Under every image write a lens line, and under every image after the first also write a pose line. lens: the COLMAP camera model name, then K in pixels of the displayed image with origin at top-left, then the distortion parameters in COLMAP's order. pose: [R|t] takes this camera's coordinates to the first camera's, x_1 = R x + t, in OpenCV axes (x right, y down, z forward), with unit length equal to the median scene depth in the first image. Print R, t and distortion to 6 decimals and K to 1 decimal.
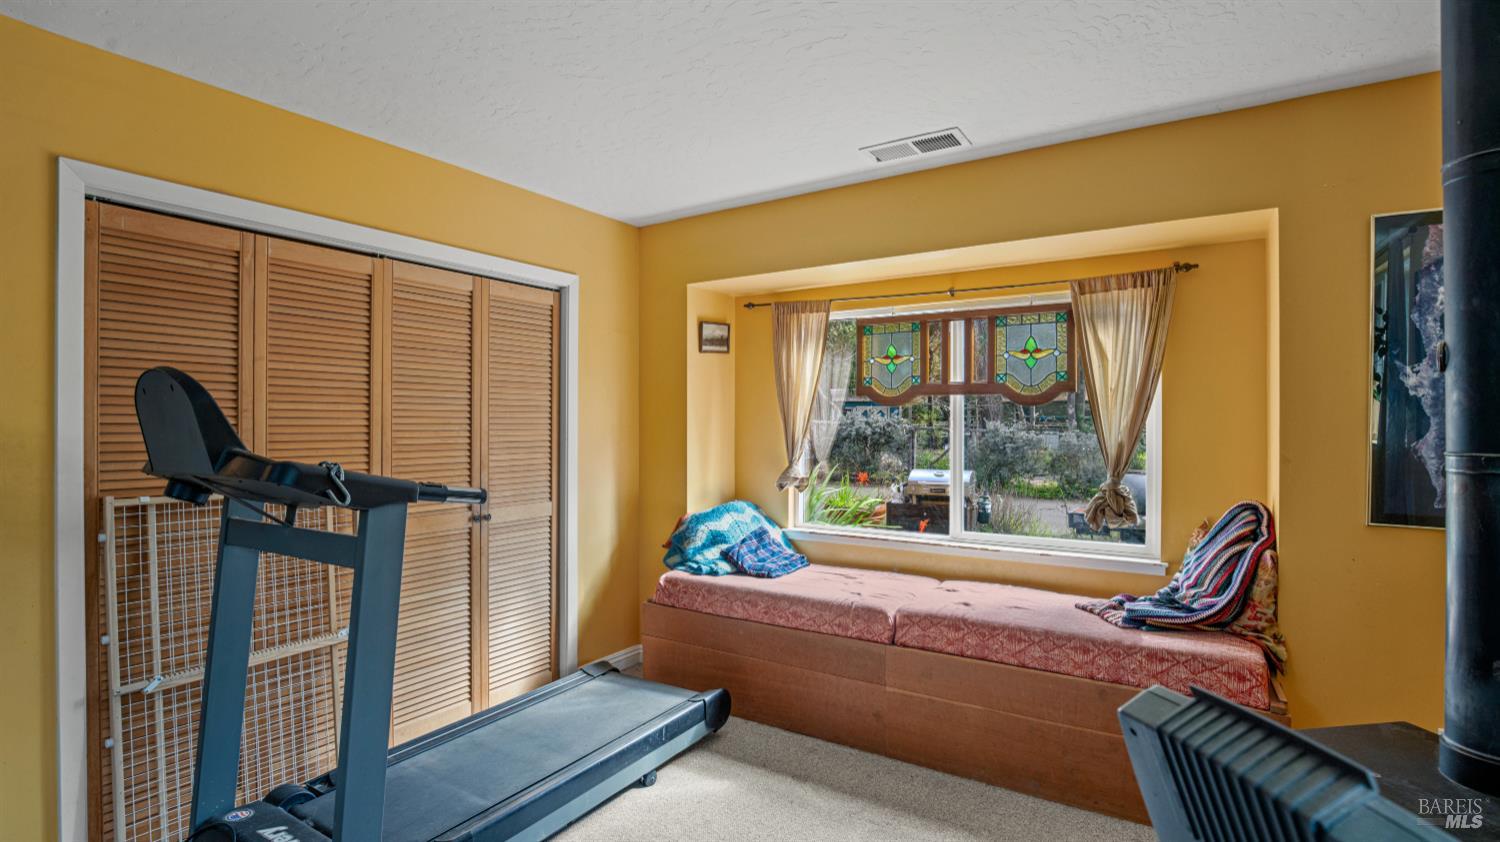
lens RADIAL K [[706.8, 0, 745.4], [0, 706.8, 436.9], [0, 0, 1]] dist [-0.030385, 0.004086]
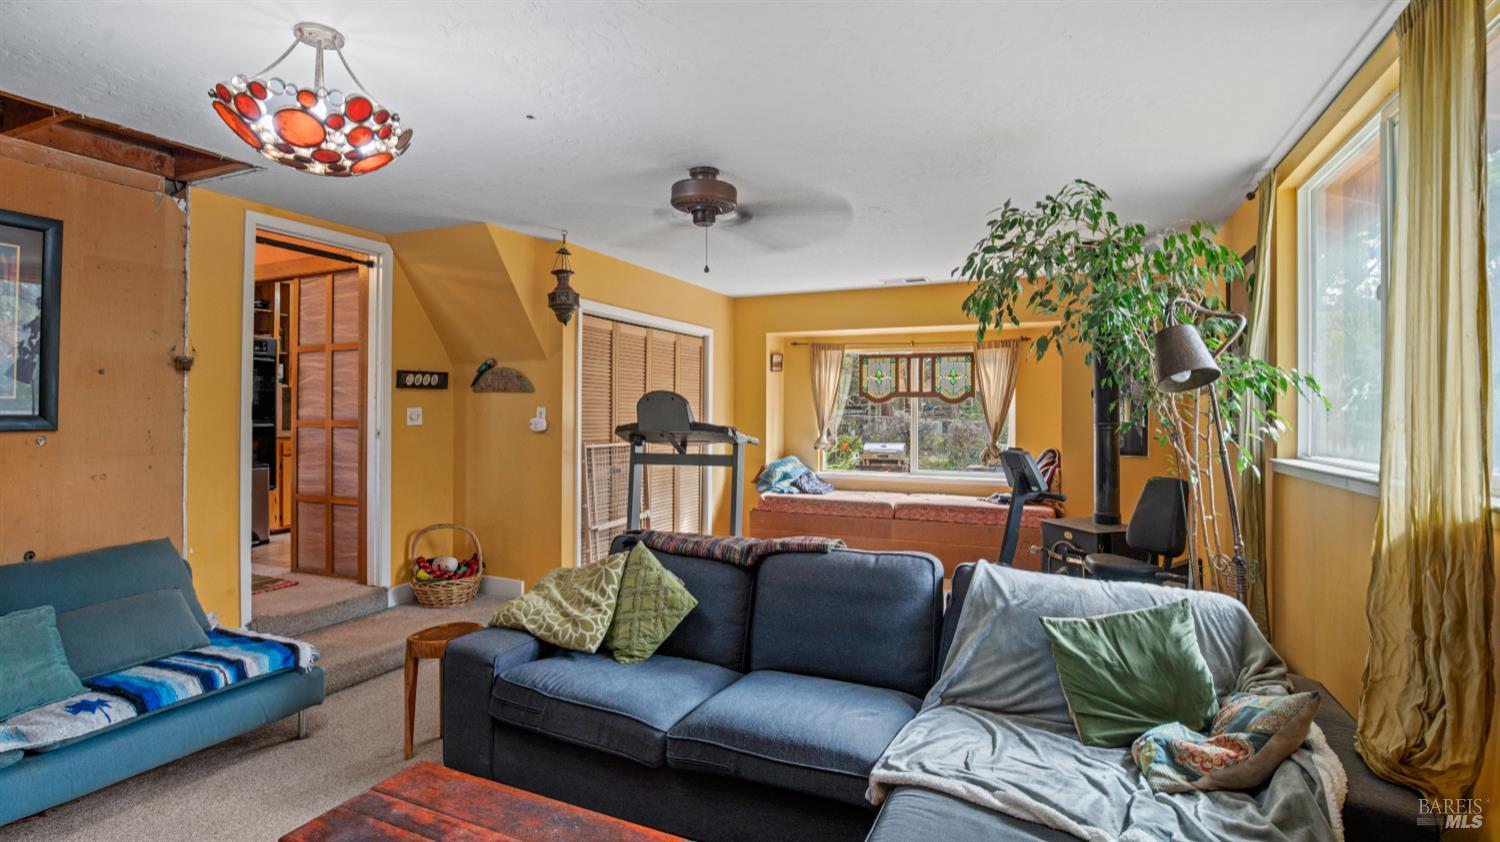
lens RADIAL K [[706.8, 0, 744.3], [0, 706.8, 417.5], [0, 0, 1]] dist [-0.030385, 0.004086]
pose [[0.988643, 0.001702, 0.150275, -0.440698], [-0.000236, 0.999952, -0.009773, 0.013180], [-0.150285, 0.009626, 0.988596, -0.809593]]
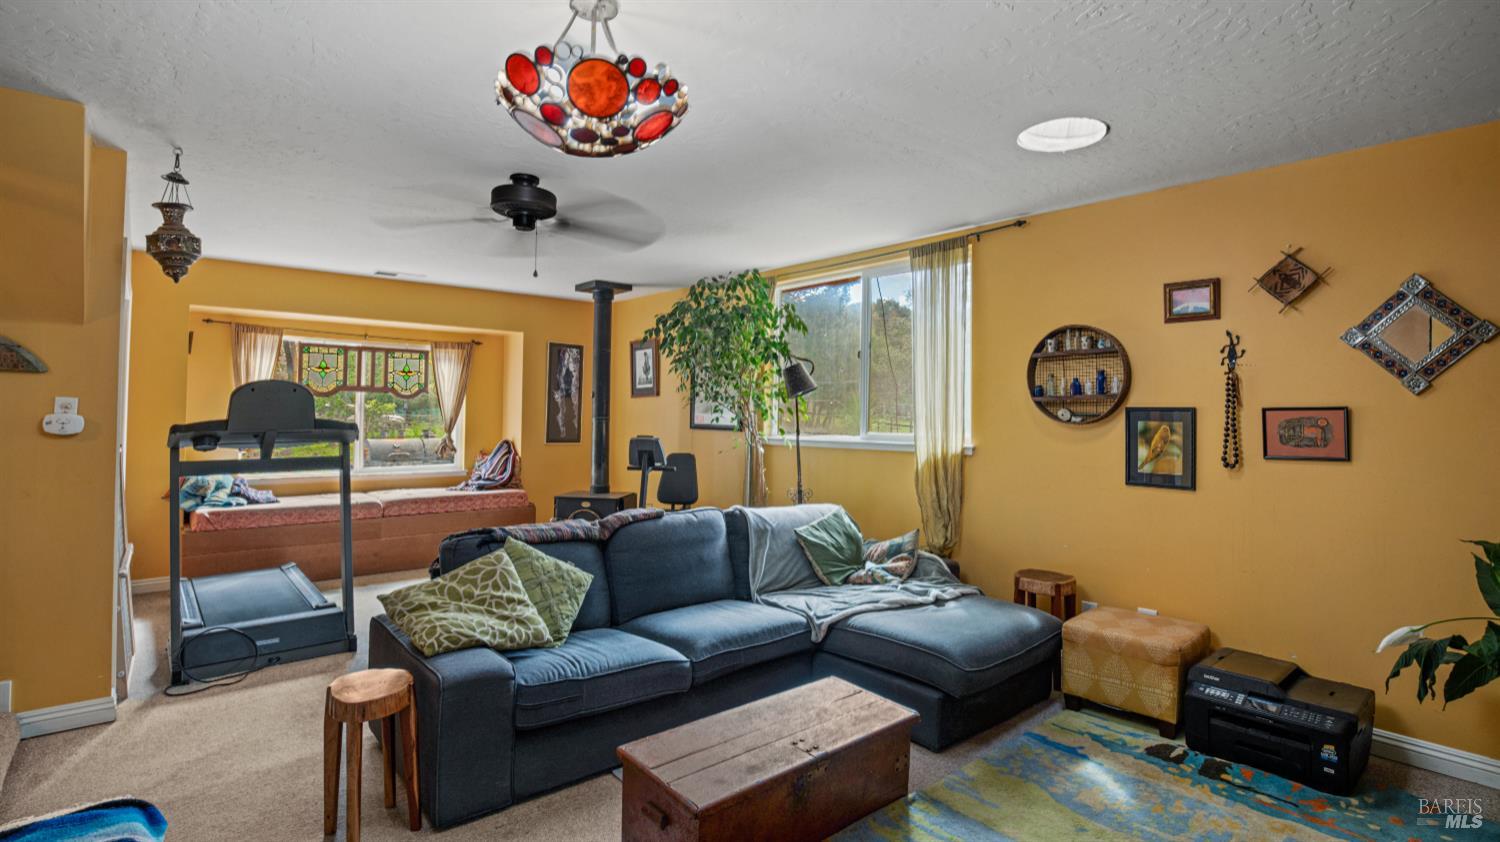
lens RADIAL K [[706.8, 0, 750.6], [0, 706.8, 409.3], [0, 0, 1]] dist [-0.030385, 0.004086]
pose [[0.293426, 0.007881, 0.955949, -1.149252], [0.006042, 0.999931, -0.010098, 0.009653], [-0.955963, 0.008738, 0.293358, -0.487955]]
